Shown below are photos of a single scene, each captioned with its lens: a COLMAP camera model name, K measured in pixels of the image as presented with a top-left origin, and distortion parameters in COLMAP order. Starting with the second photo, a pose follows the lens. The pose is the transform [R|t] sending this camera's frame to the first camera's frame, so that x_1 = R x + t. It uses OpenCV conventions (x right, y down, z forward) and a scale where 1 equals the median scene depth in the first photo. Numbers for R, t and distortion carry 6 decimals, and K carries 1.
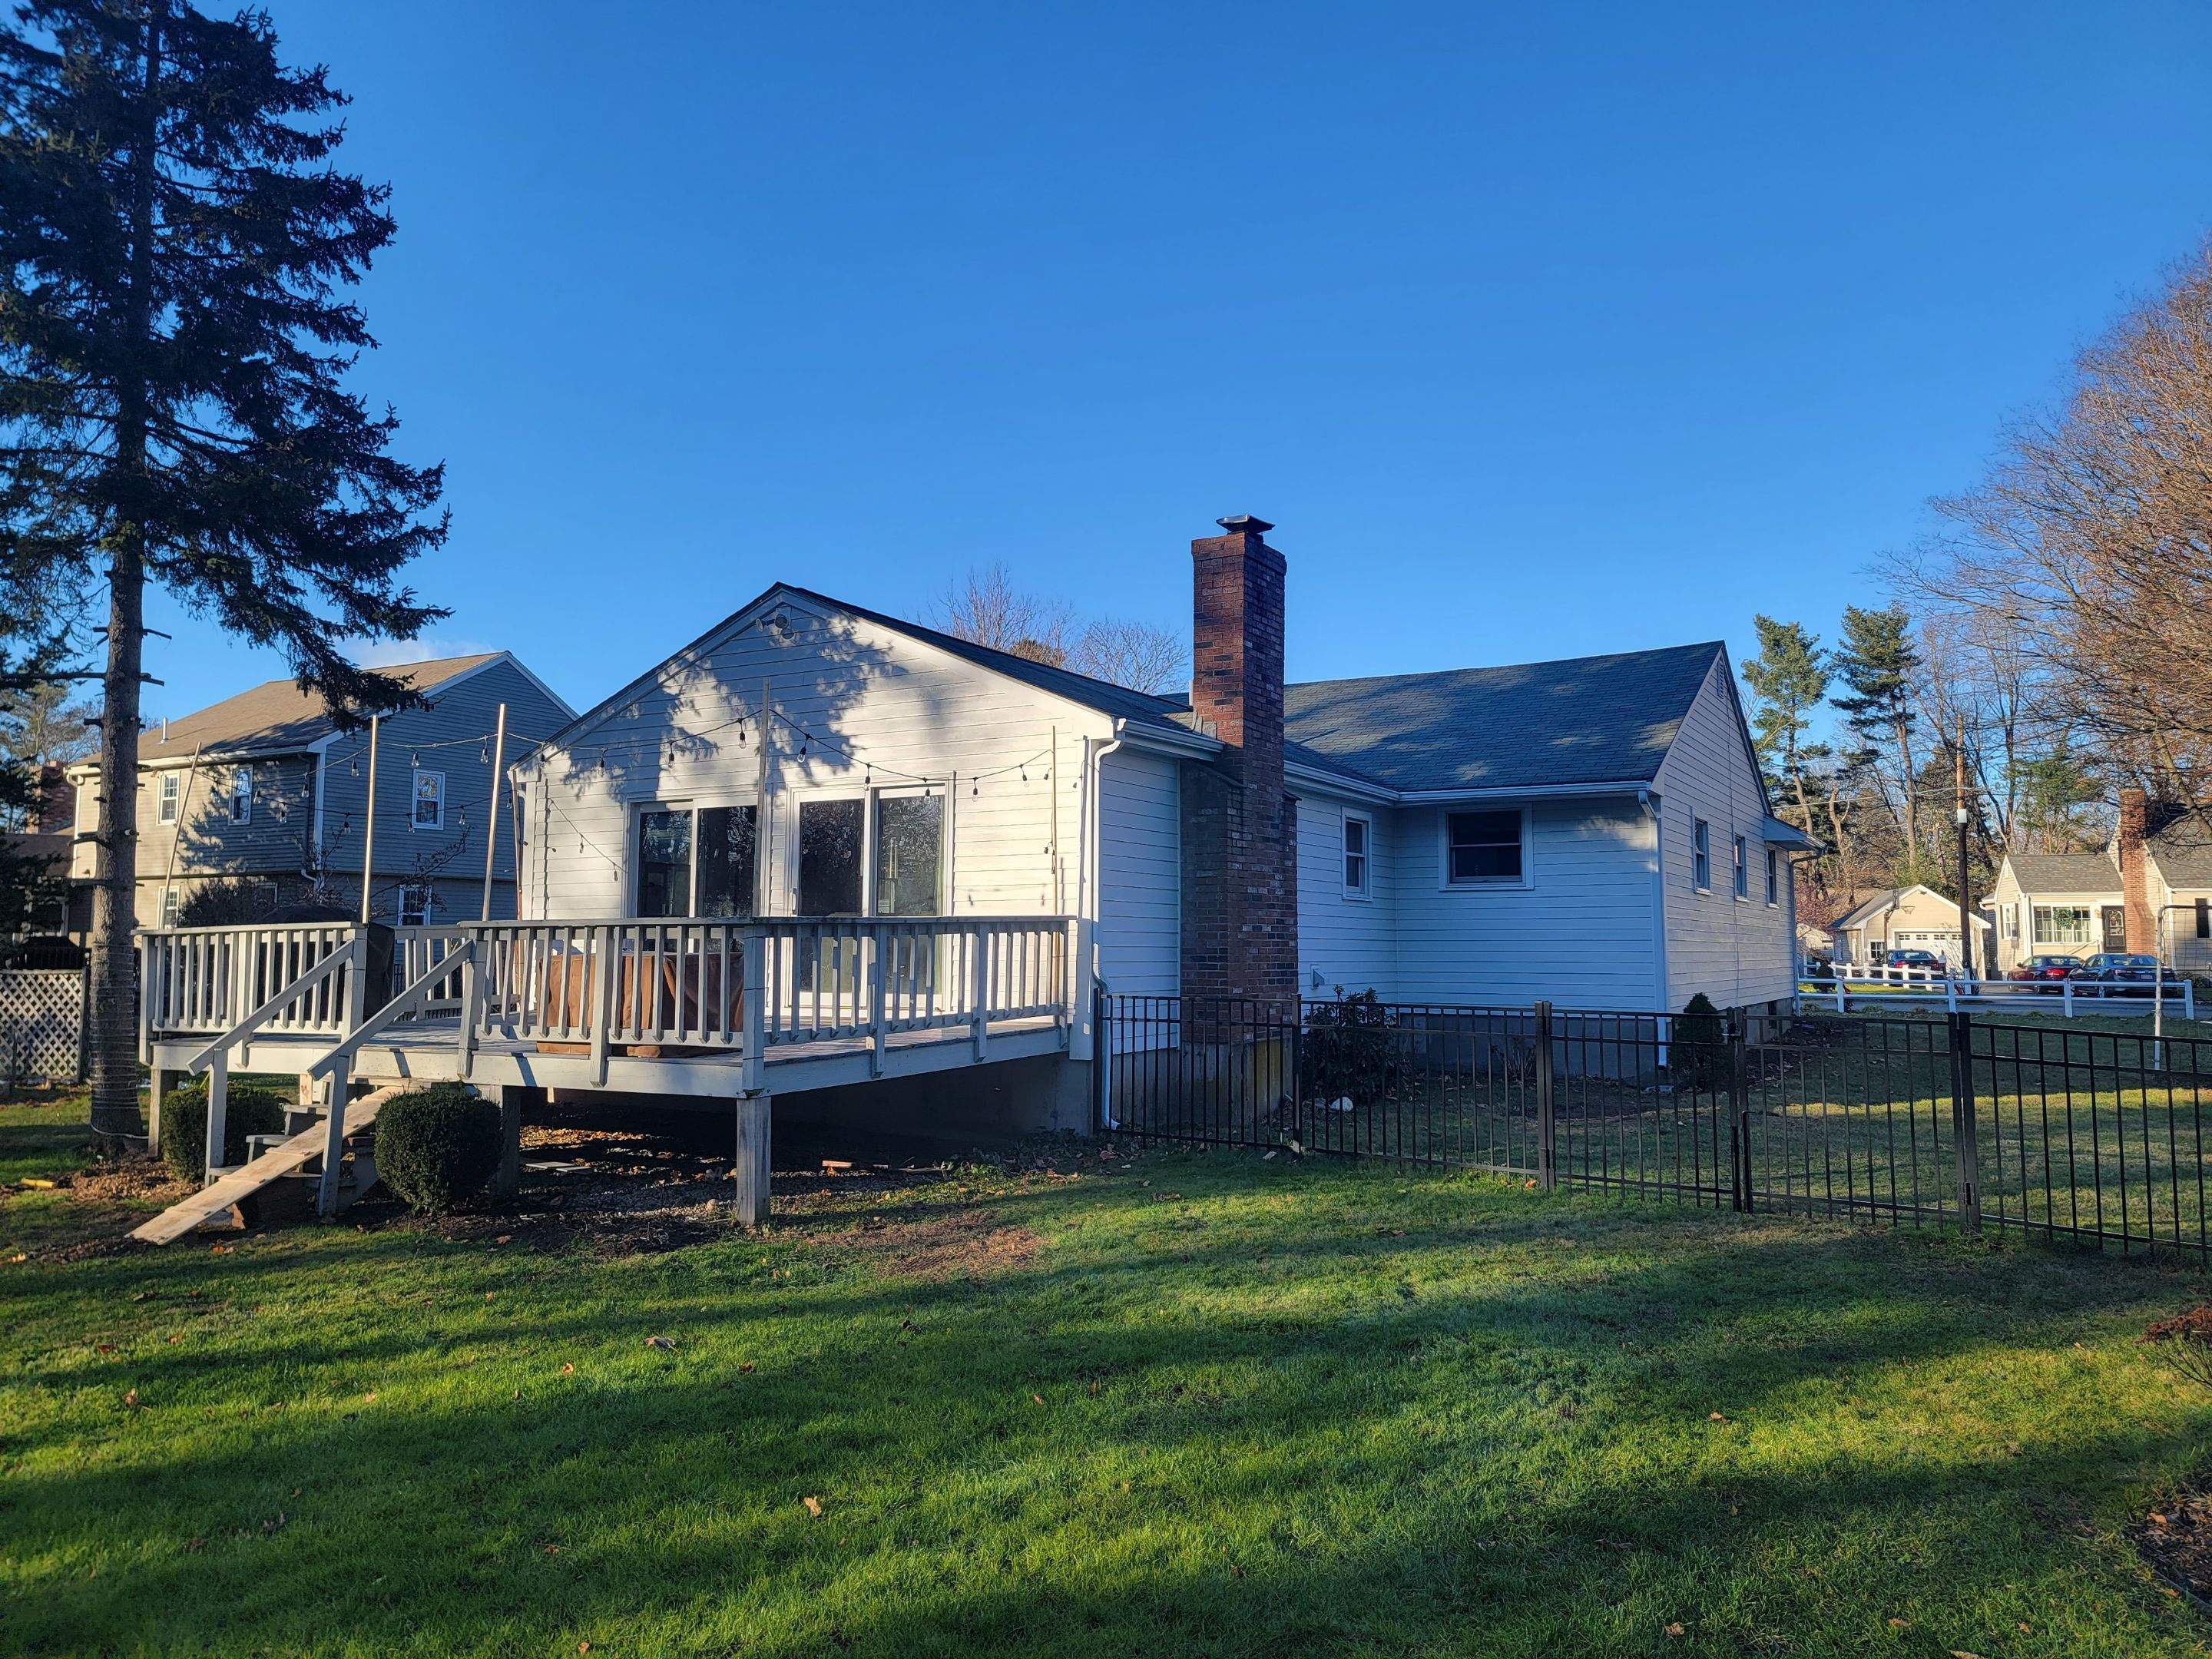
lens RADIAL K [[1529.3, 0, 1121.8], [0, 1529.3, 839.3], [0, 0, 1]] dist [0.094237, -0.069325]
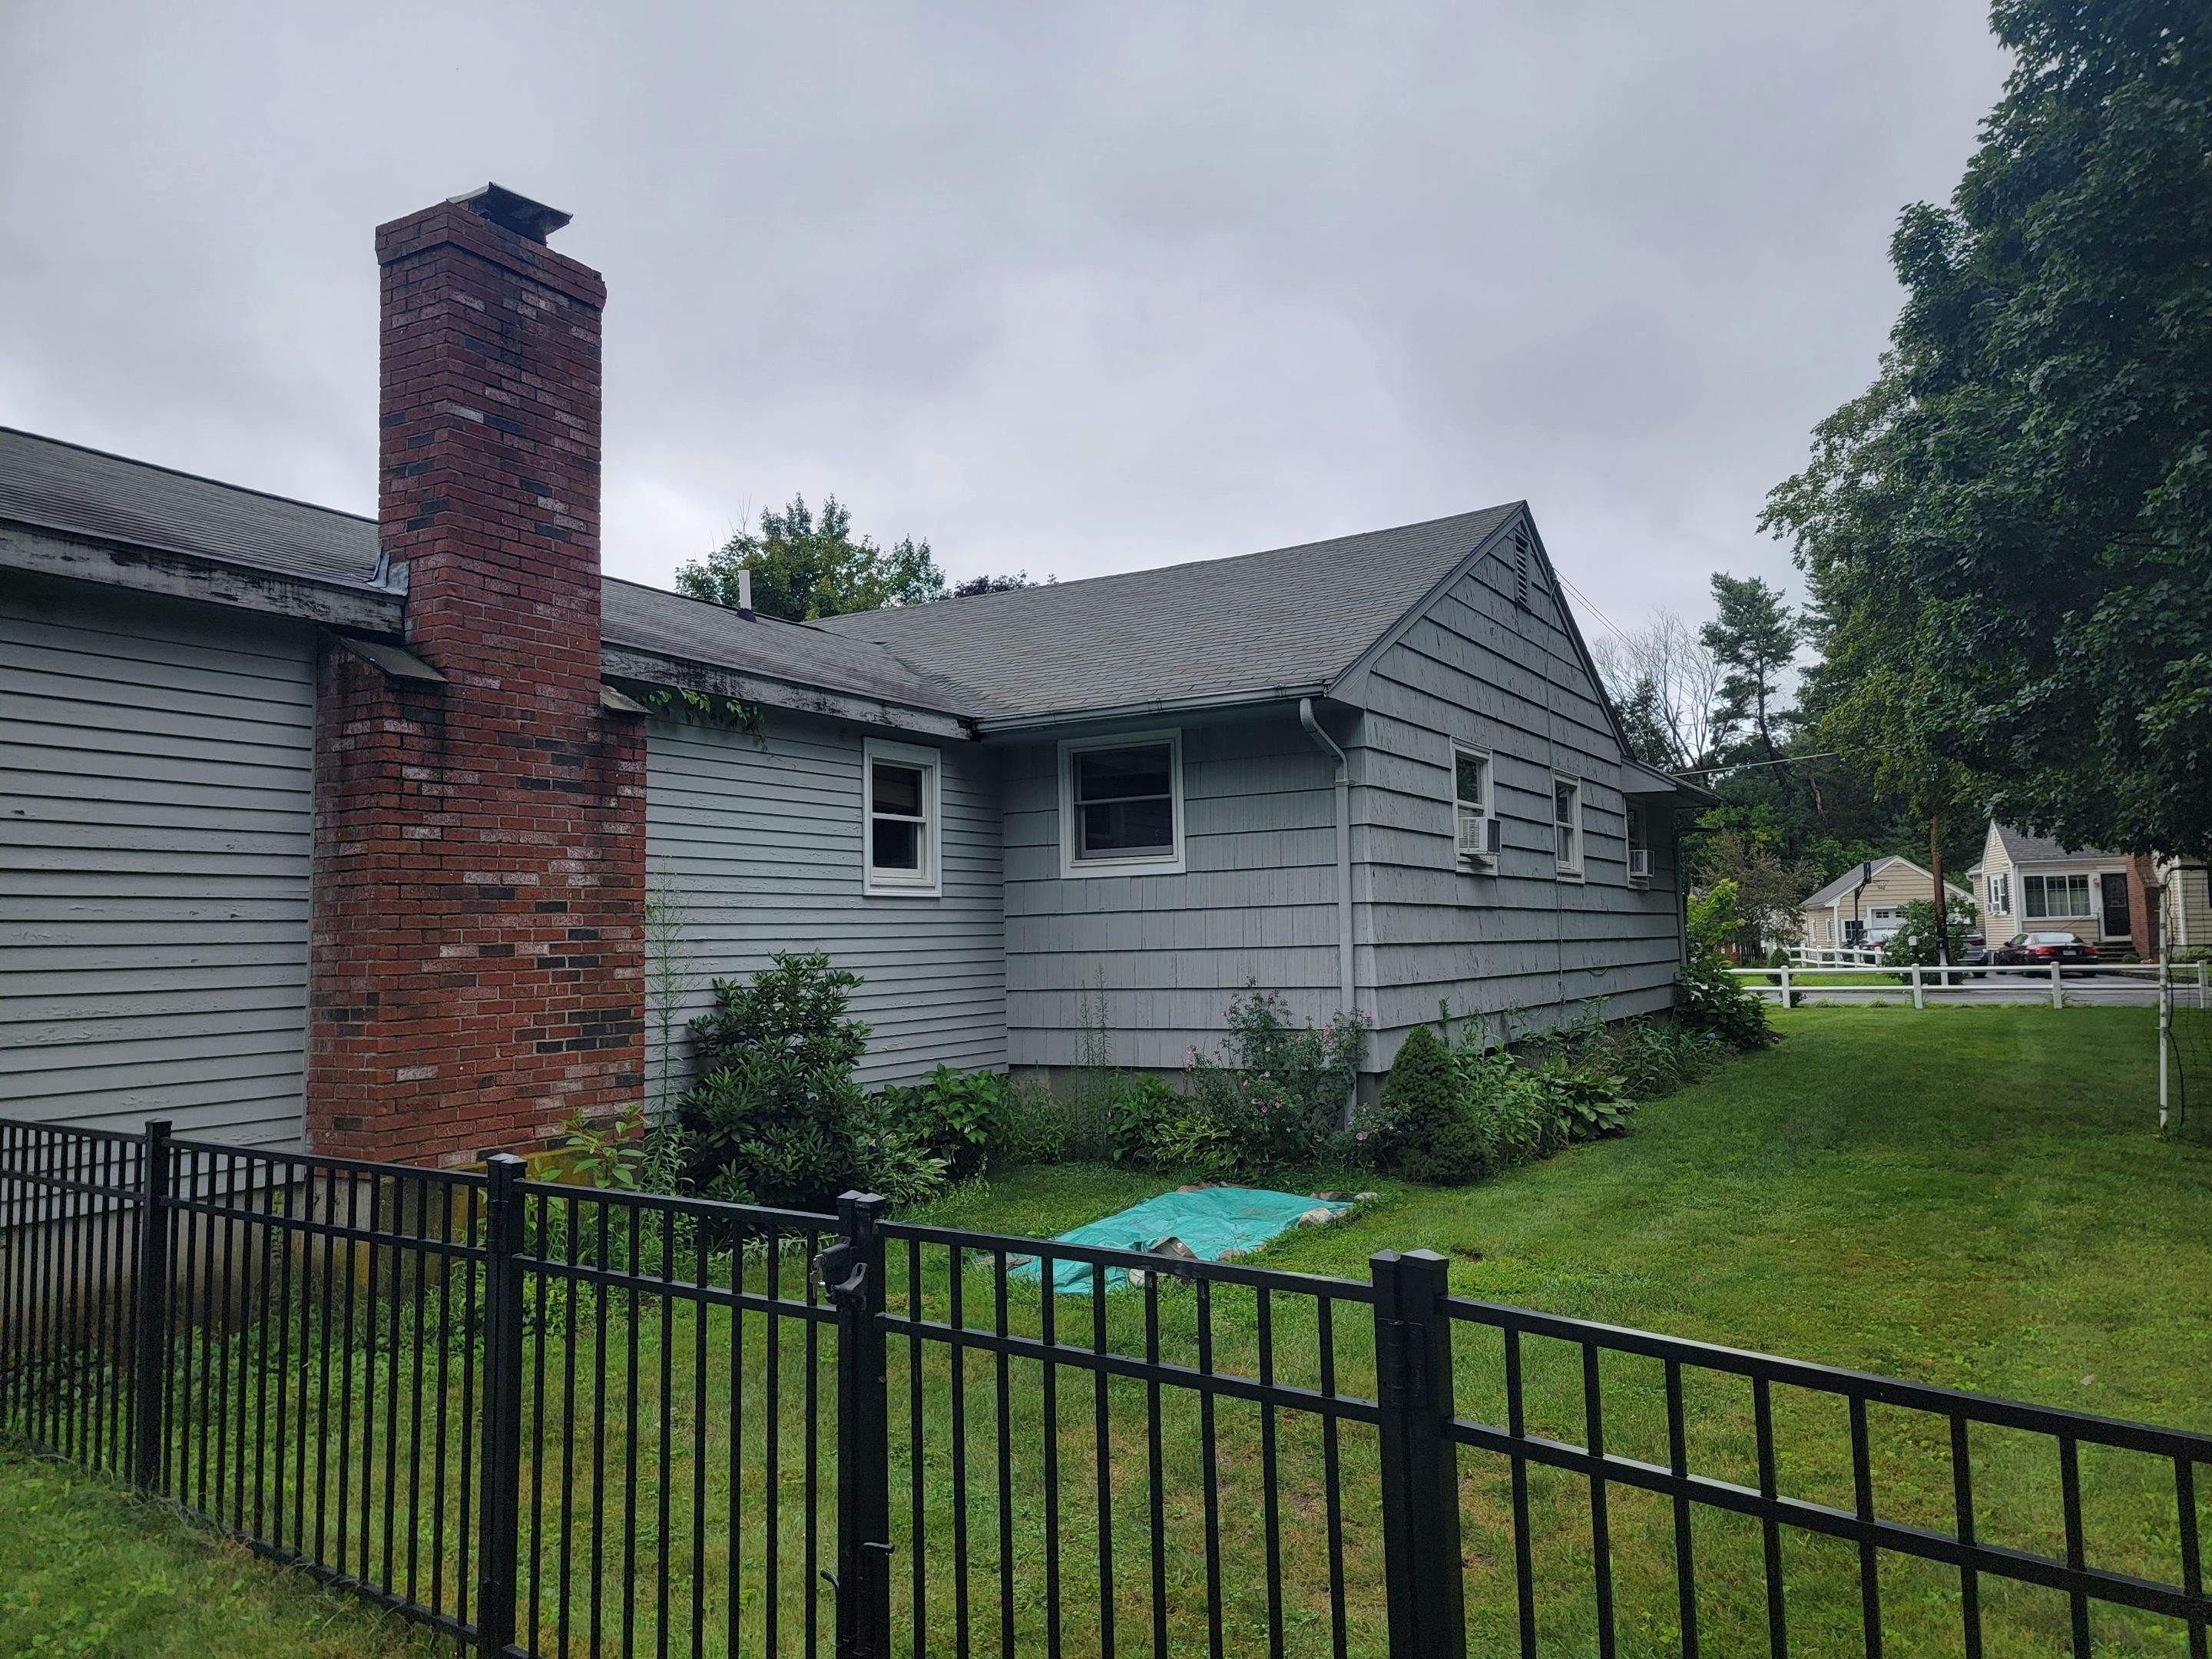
lens RADIAL K [[1529.3, 0, 1140.8], [0, 1529.3, 813.9], [0, 0, 1]] dist [0.094237, -0.069325]
pose [[0.999470, -0.031302, 0.008946, 0.074216], [0.031446, 0.999371, -0.016417, 0.006506], [-0.008427, 0.016689, 0.999825, 0.112051]]
